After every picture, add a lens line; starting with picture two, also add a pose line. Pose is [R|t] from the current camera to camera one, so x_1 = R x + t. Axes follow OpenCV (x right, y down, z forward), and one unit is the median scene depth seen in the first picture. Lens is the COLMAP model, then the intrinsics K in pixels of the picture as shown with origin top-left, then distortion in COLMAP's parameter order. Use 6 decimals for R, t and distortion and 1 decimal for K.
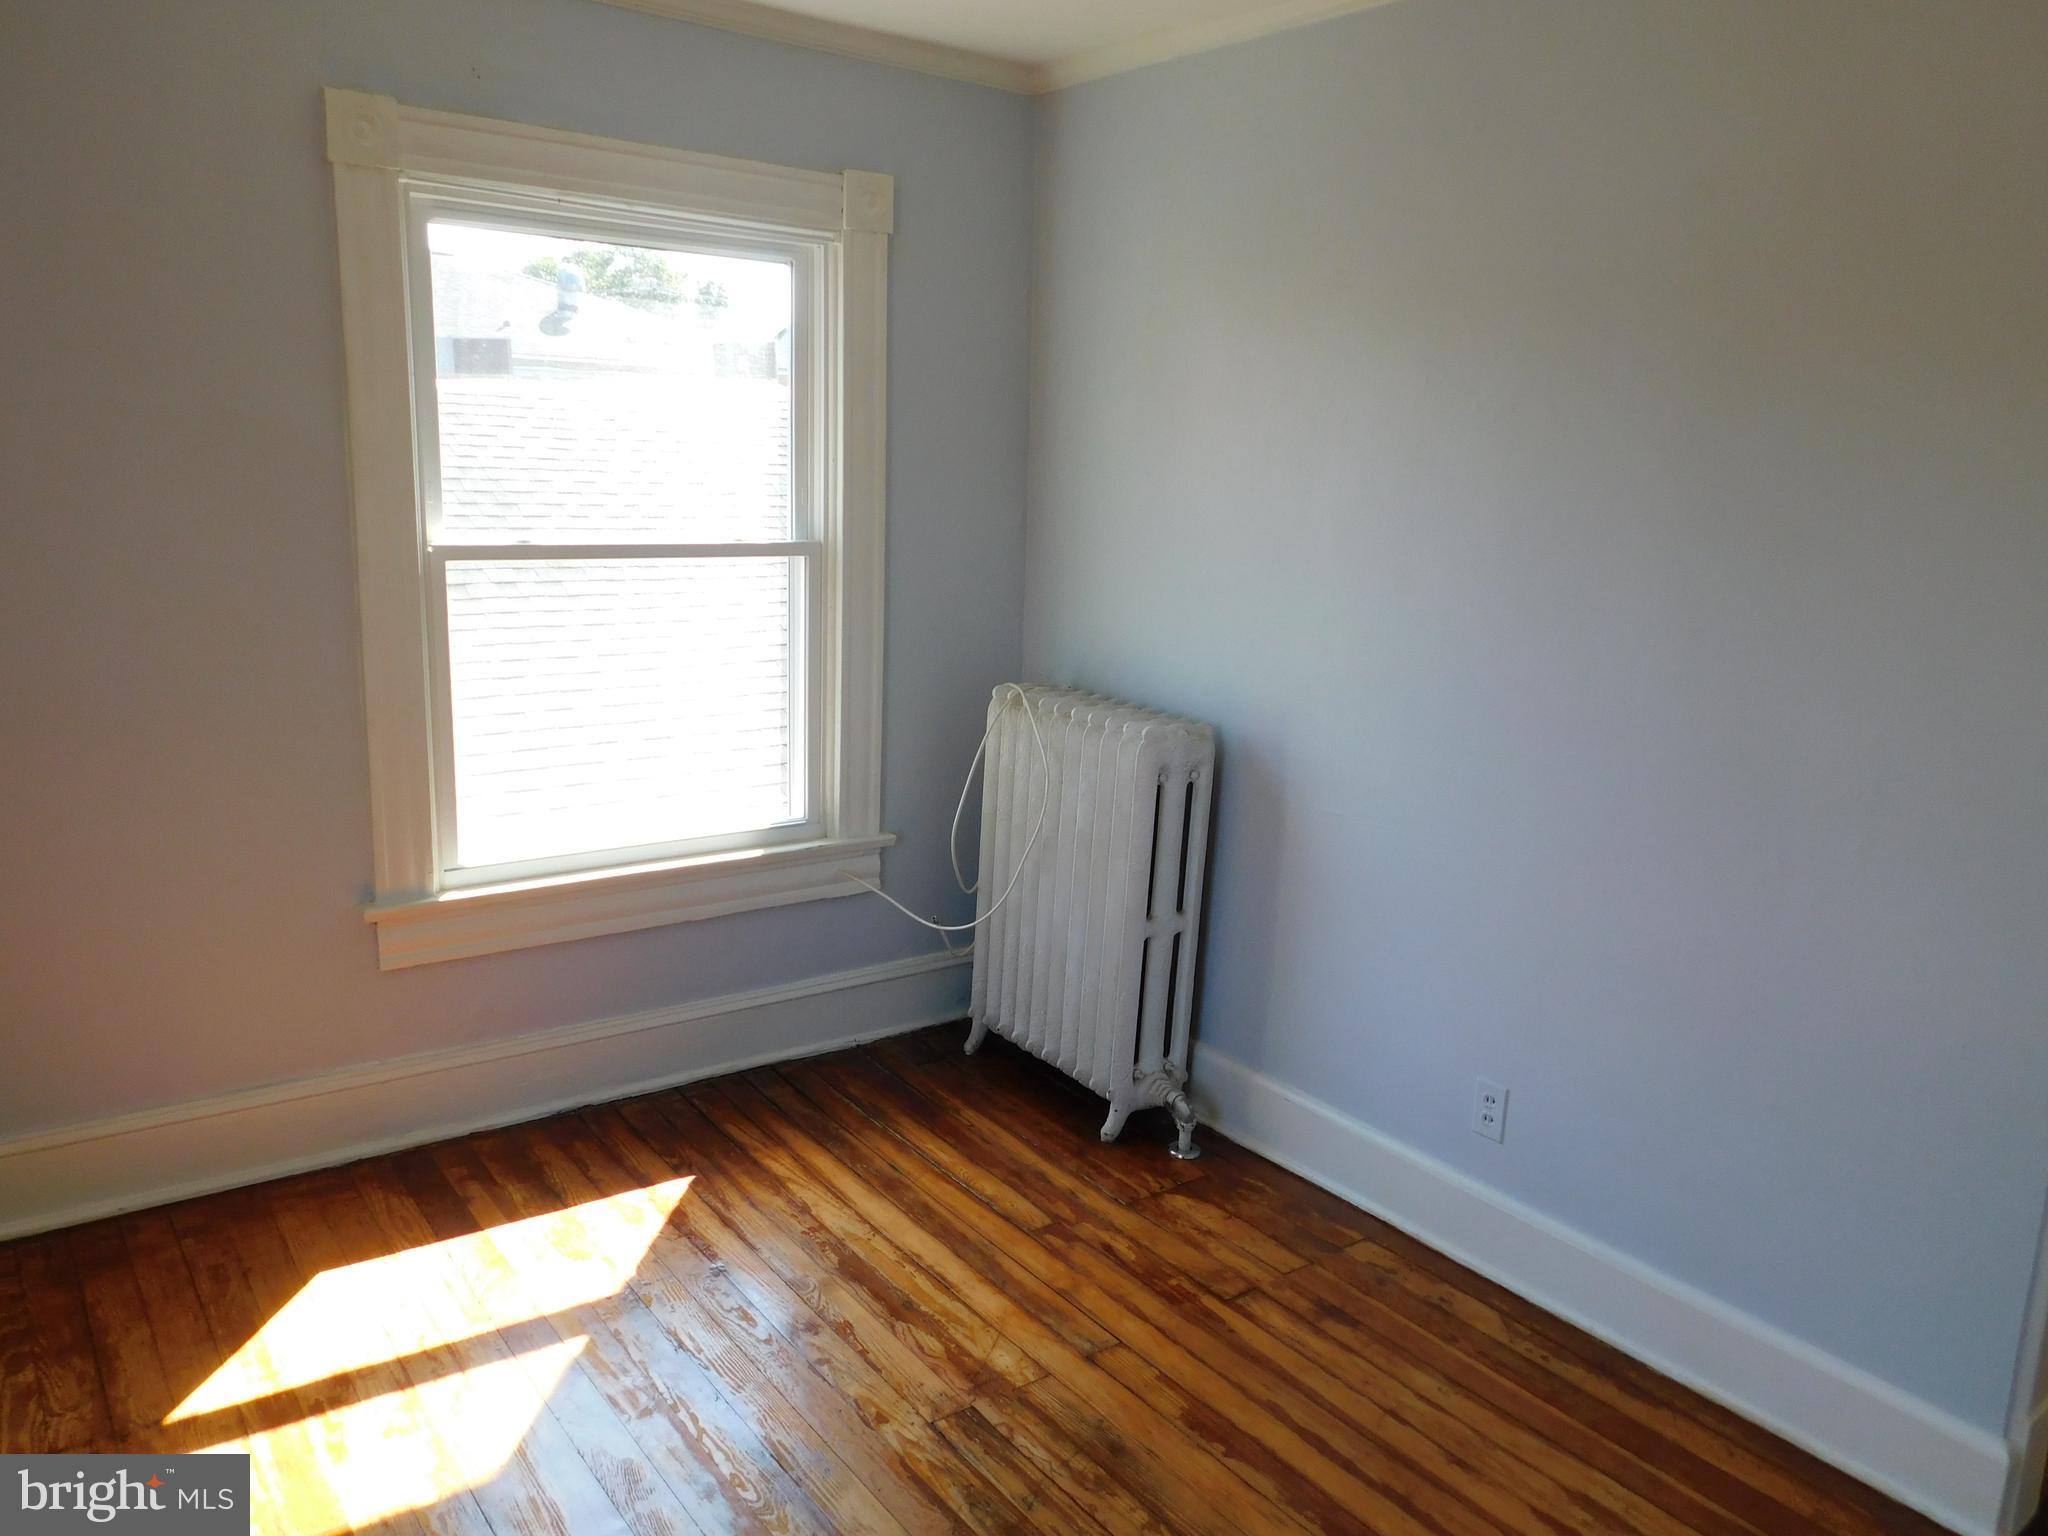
lens RADIAL K [[1526.8, 0, 1024.0], [0, 1526.8, 768.0], [0, 0, 1]] dist [-0.001575, 0.004801]
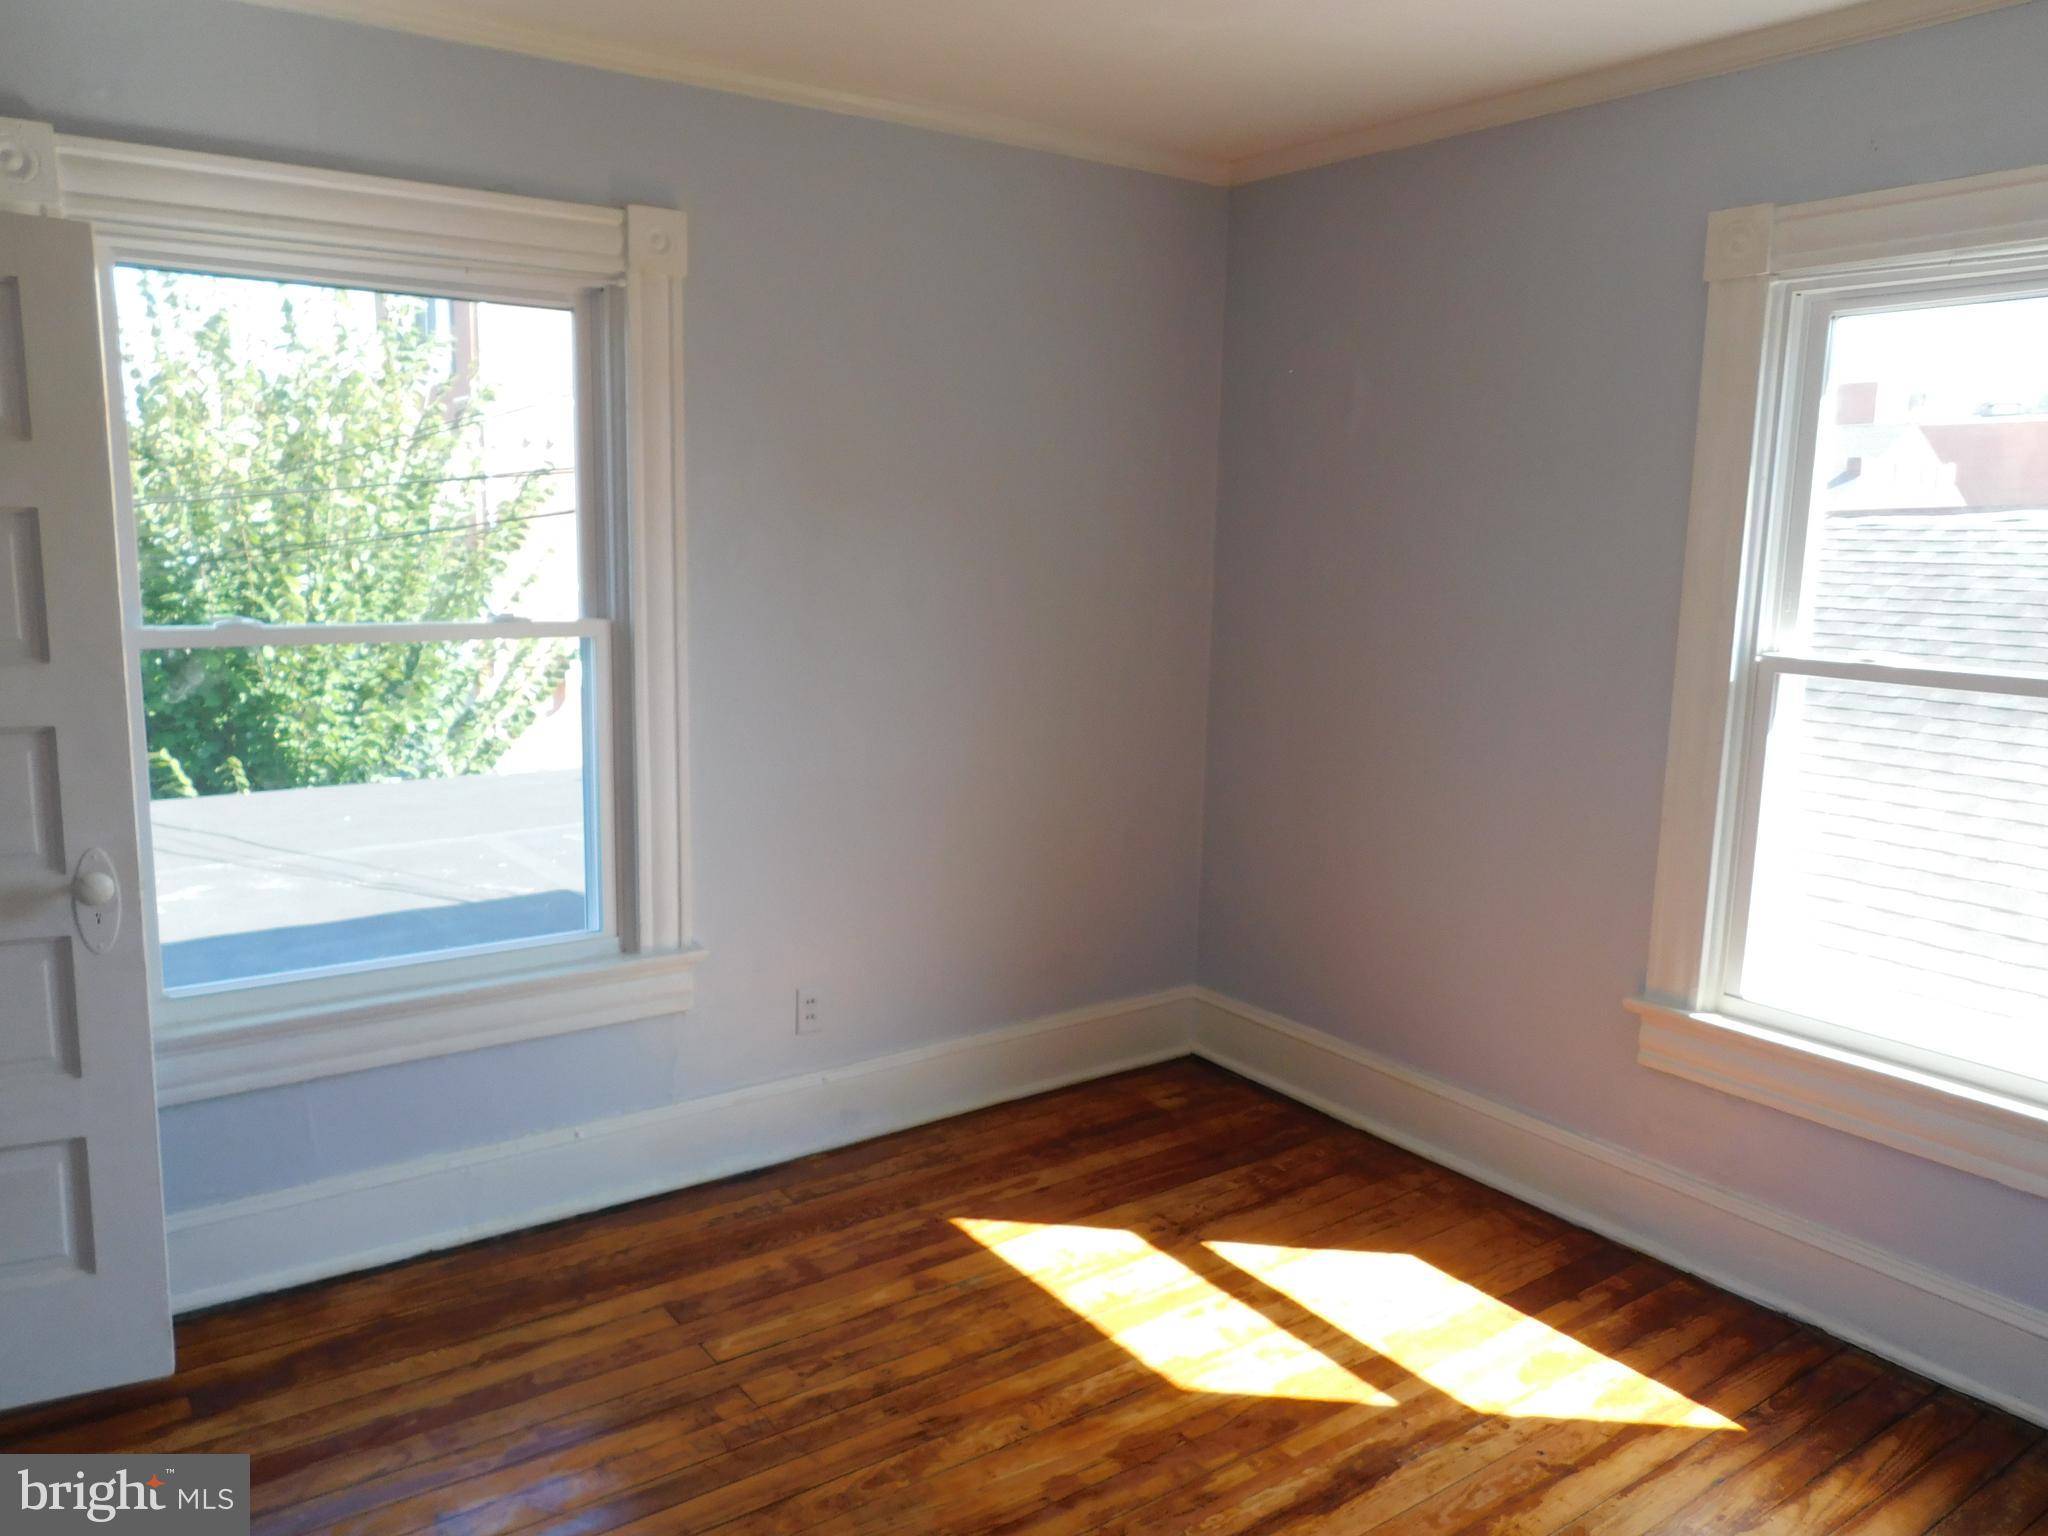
lens RADIAL K [[1526.8, 0, 1024.0], [0, 1526.8, 768.0], [0, 0, 1]] dist [-0.001575, 0.004801]
pose [[-0.018402, 0.123347, -0.992193, 0.611497], [-0.222221, 0.967035, 0.124341, -0.099108], [0.974823, 0.222774, 0.009615, 0.590892]]
